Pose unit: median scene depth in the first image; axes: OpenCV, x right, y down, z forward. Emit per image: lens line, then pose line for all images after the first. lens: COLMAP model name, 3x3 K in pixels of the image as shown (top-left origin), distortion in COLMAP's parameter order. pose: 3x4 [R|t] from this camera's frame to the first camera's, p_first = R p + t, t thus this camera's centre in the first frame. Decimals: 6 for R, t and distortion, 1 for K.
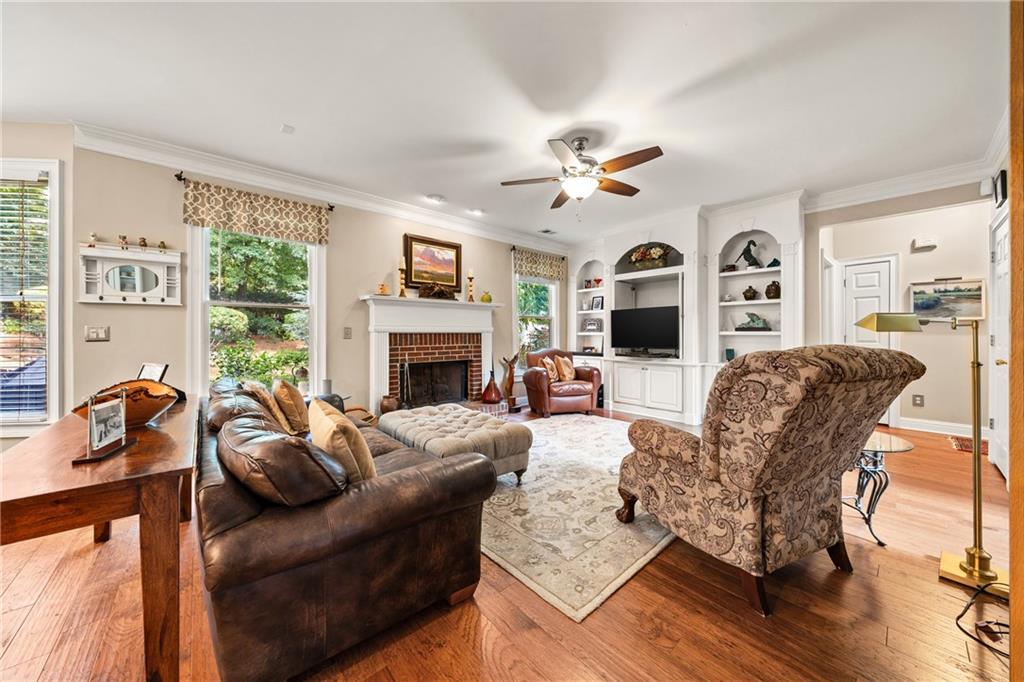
lens RADIAL K [[352.8, 0, 508.2], [0, 352.8, 336.4], [0, 0, 1]] dist [-0.004188, -0.000190]
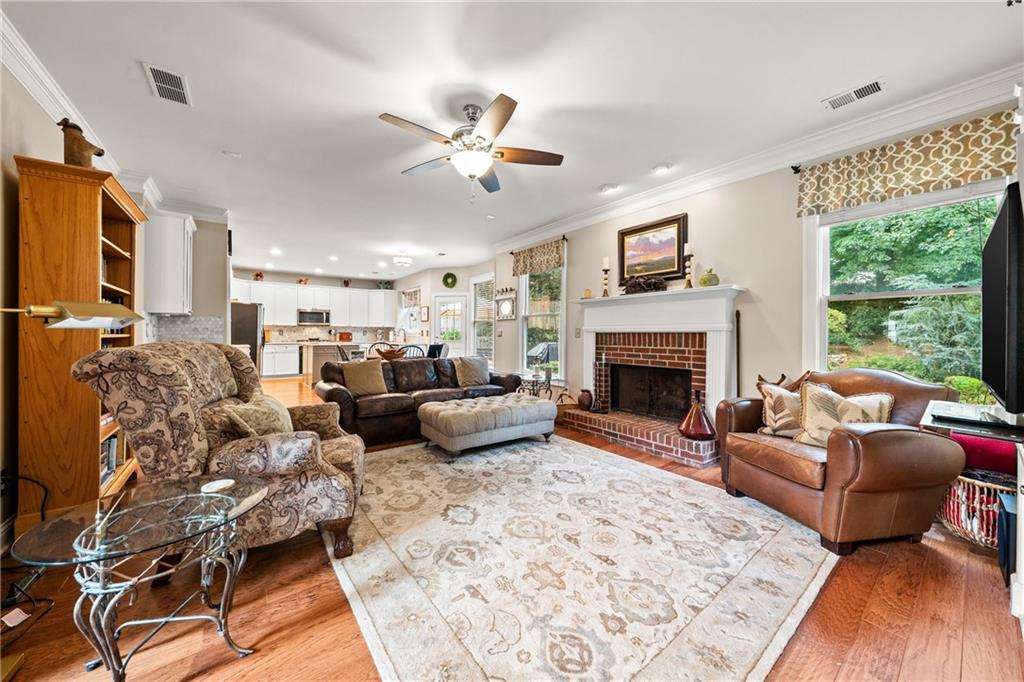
lens RADIAL K [[355.4, 0, 515.5], [0, 355.4, 336.7], [0, 0, 1]] dist [-0.006699, -0.000031]
pose [[-0.058660, 0.007373, -0.998251, 0.751064], [-0.010925, 0.999908, 0.008027, -0.003608], [0.998218, 0.011376, -0.058574, 0.817158]]
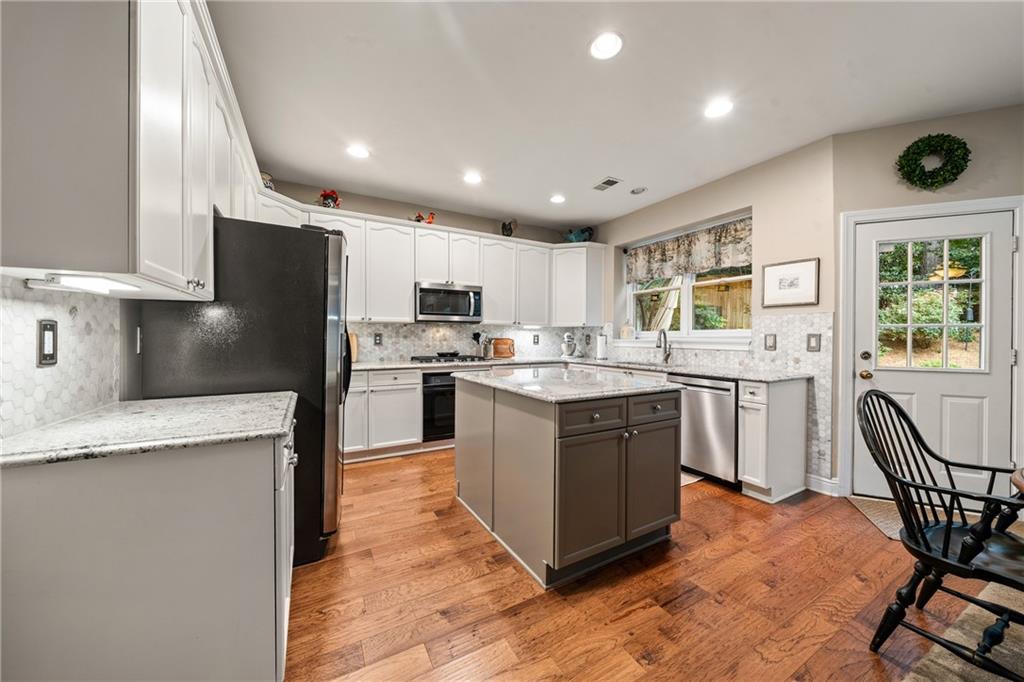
lens RADIAL K [[360.0, 0, 511.6], [0, 360.0, 338.2], [0, 0, 1]] dist [-0.001483, -0.000177]
pose [[-0.203504, 0.005090, -0.979061, -0.540615], [-0.008592, 0.999939, 0.006984, -0.008253], [0.979036, 0.009834, -0.203448, -0.254685]]
